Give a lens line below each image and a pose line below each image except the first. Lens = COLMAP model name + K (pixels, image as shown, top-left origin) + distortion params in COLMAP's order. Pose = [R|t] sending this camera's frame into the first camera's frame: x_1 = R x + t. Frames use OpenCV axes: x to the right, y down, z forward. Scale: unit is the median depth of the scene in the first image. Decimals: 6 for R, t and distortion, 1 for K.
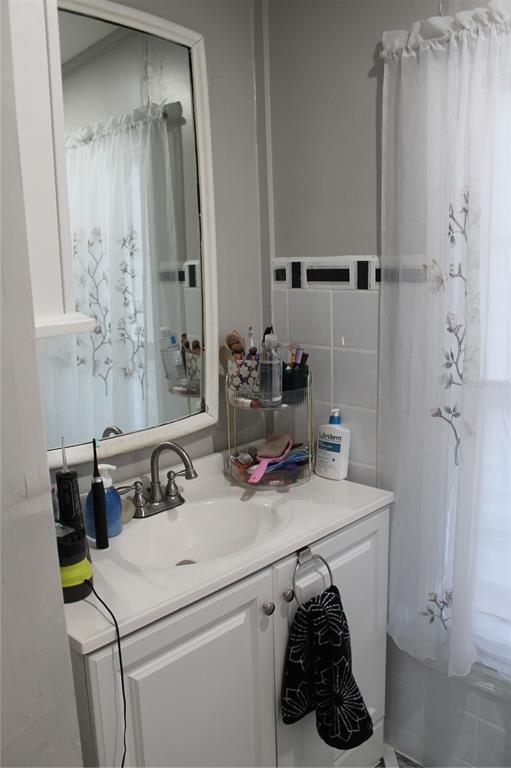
lens RADIAL K [[650.1, 0, 255.5], [0, 650.1, 384.0], [0, 0, 1]] dist [-0.159827, 0.135833]
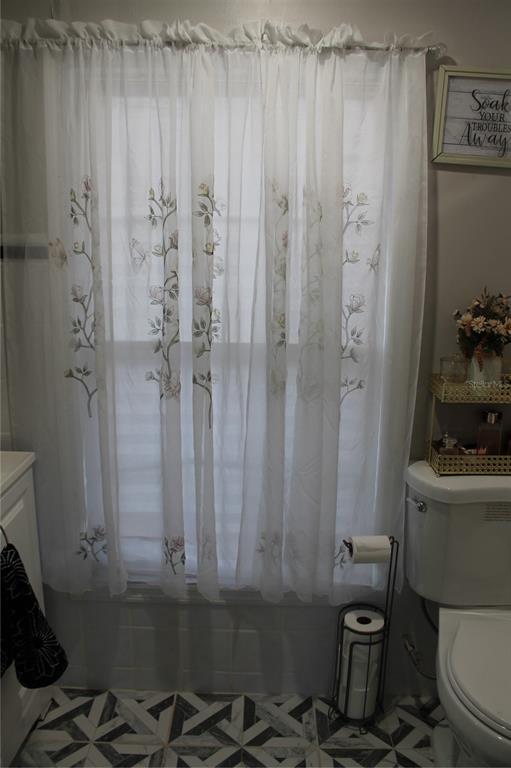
lens RADIAL K [[650.1, 0, 255.5], [0, 650.1, 384.0], [0, 0, 1]] dist [-0.159827, 0.135833]
pose [[0.727108, -0.116761, 0.676522, -0.257334], [0.091626, 0.993120, 0.072925, 0.010575], [-0.680382, 0.008963, 0.732803, -0.055691]]
